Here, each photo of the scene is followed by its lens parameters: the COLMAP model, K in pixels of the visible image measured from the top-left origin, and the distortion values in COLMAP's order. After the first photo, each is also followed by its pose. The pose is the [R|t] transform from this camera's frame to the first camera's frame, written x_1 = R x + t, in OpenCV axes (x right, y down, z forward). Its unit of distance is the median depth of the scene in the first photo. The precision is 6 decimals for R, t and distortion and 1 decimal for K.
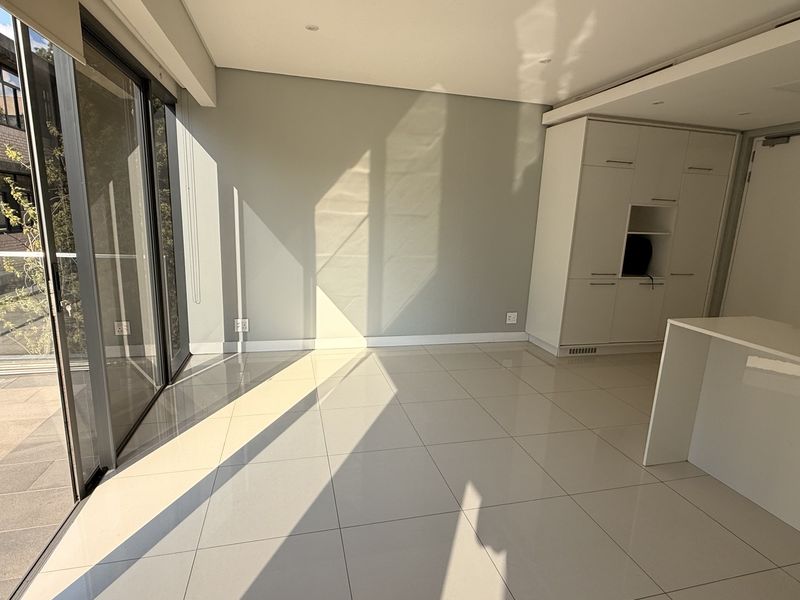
lens RADIAL K [[425.8, 0, 398.3], [0, 425.8, 300.1], [0, 0, 1]] dist [0.012570, -0.002390]
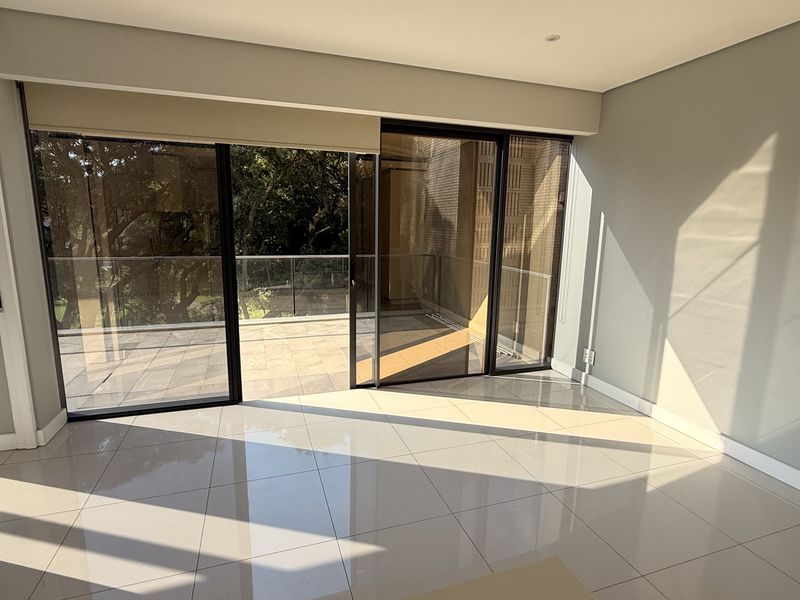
lens RADIAL K [[425.8, 0, 385.3], [0, 425.8, 299.6], [0, 0, 1]] dist [0.012570, -0.002390]
pose [[0.055330, 0.143133, -0.988156, 0.517348], [-0.209456, 0.969315, 0.128676, -0.088978], [0.976251, 0.199855, 0.083612, 0.458012]]
